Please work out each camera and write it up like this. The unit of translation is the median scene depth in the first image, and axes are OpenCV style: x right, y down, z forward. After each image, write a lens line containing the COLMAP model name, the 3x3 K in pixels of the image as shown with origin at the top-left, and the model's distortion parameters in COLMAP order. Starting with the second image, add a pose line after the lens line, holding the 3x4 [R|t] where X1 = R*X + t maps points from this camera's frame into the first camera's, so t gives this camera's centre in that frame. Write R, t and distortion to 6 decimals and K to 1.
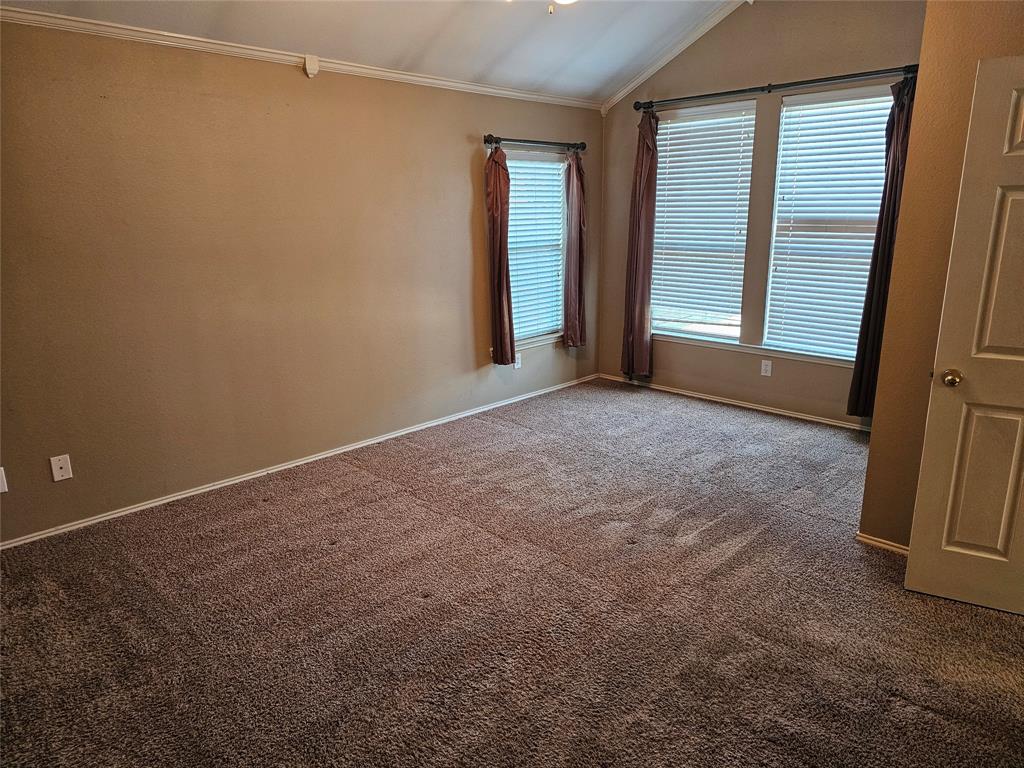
lens RADIAL K [[681.0, 0, 511.6], [0, 681.0, 384.1], [0, 0, 1]] dist [0.053334, -0.045531]
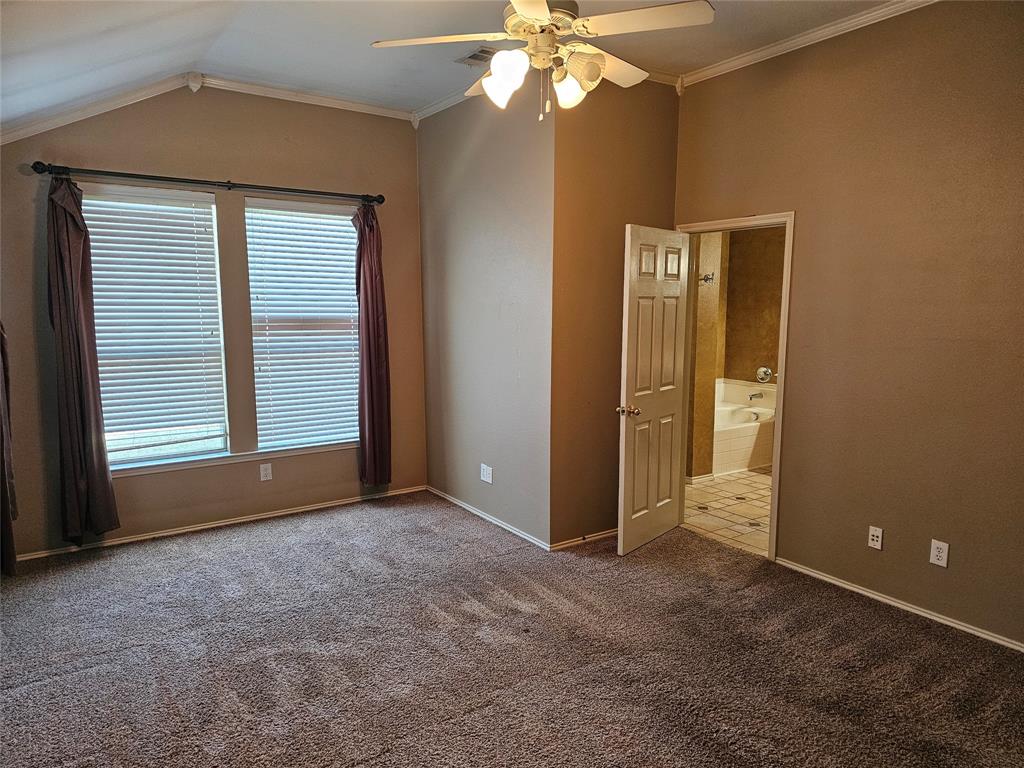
lens RADIAL K [[681.0, 0, 513.0], [0, 681.0, 389.2], [0, 0, 1]] dist [0.053334, -0.045531]
pose [[0.178787, -0.116083, 0.977016, -0.507580], [0.244191, 0.967181, 0.070229, -0.124221], [-0.953103, 0.226023, 0.201266, 0.485067]]
